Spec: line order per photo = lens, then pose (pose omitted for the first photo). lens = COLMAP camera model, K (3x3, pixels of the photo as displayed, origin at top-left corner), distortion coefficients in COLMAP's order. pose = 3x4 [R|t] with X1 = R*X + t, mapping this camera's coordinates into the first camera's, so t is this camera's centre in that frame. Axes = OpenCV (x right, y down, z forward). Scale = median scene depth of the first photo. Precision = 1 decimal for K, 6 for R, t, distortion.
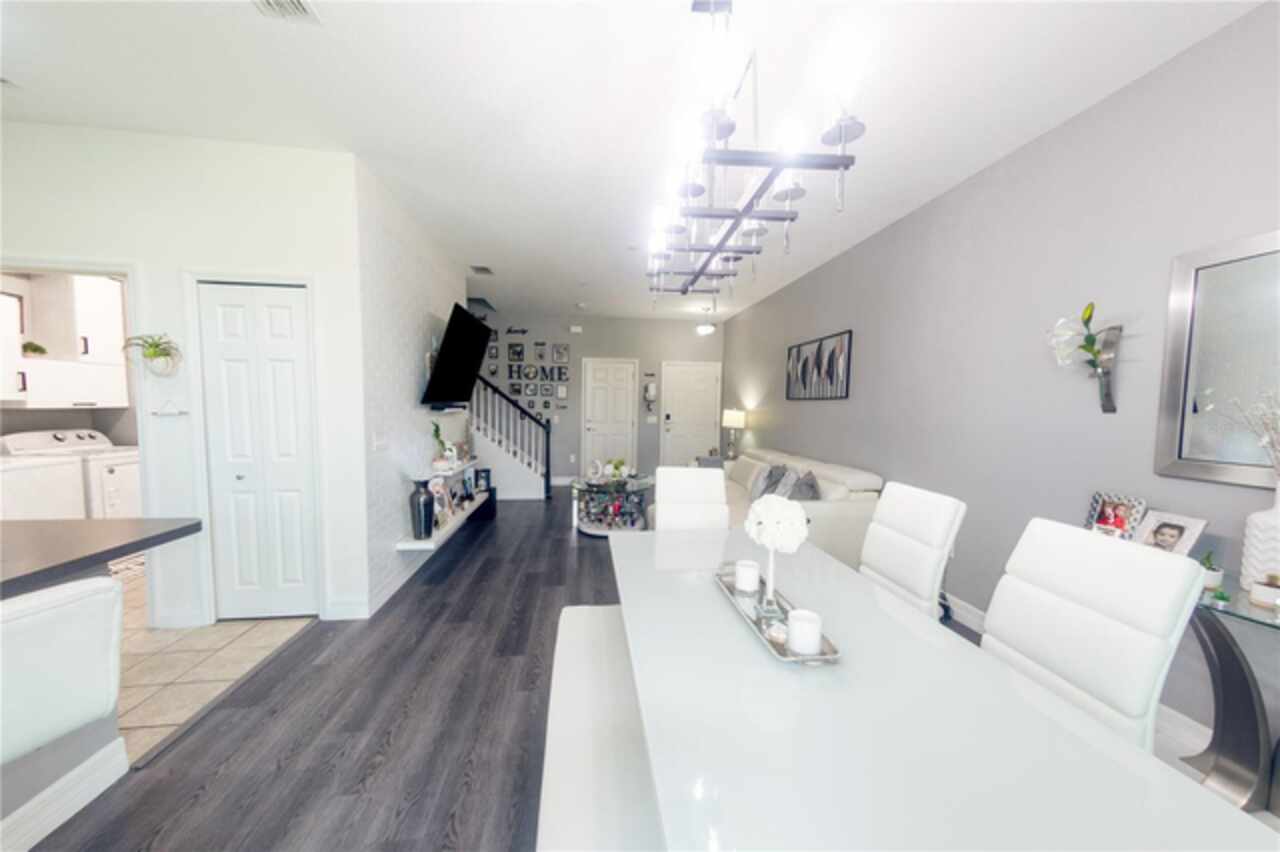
lens RADIAL K [[442.9, 0, 641.2], [0, 442.9, 428.9], [0, 0, 1]] dist [-0.001383, 0.000000]
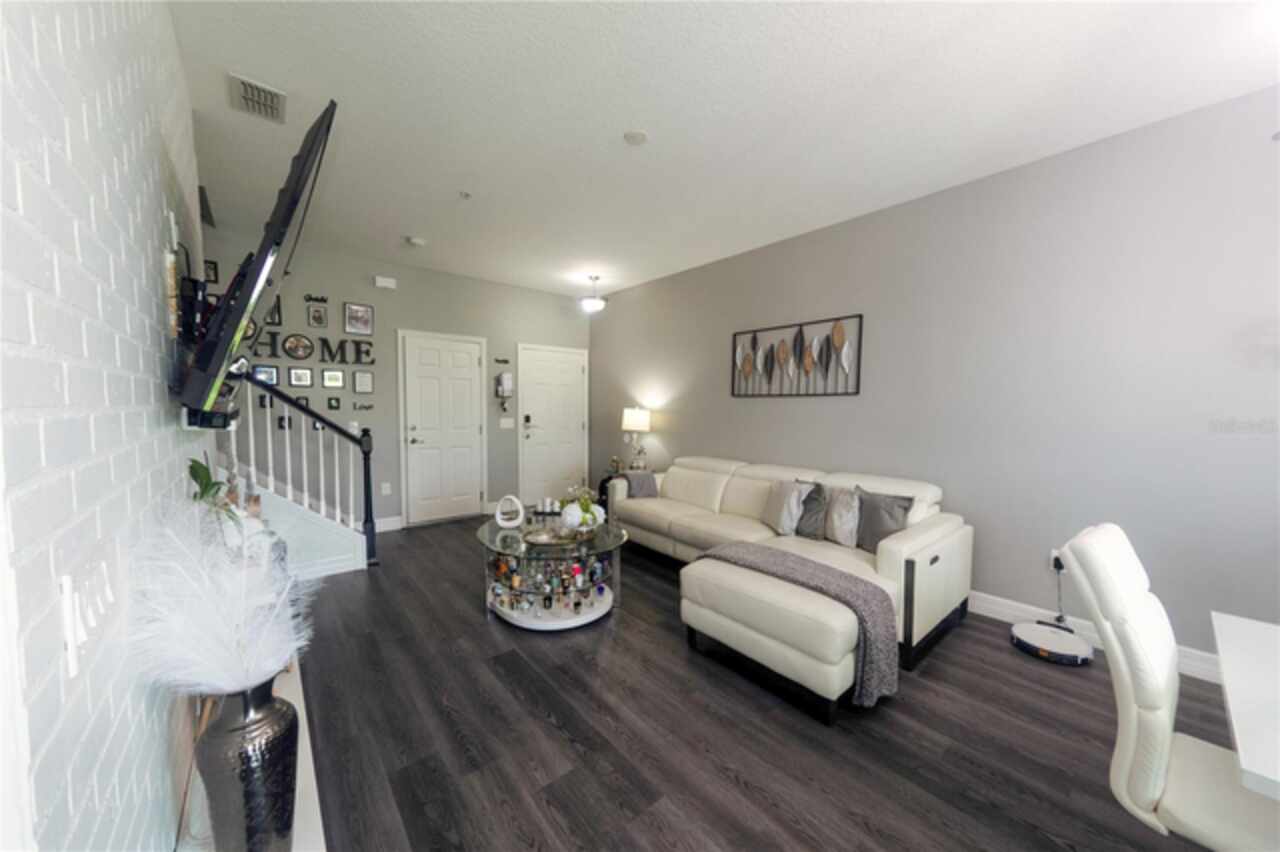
lens RADIAL K [[442.9, 0, 635.5], [0, 442.9, 431.1], [0, 0, 1]] dist [-0.001383, 0.000000]
pose [[0.842149, -0.037998, 0.537905, -0.196393], [0.031463, 0.999277, 0.021332, -0.017196], [-0.538327, -0.001040, 0.842736, 0.285282]]
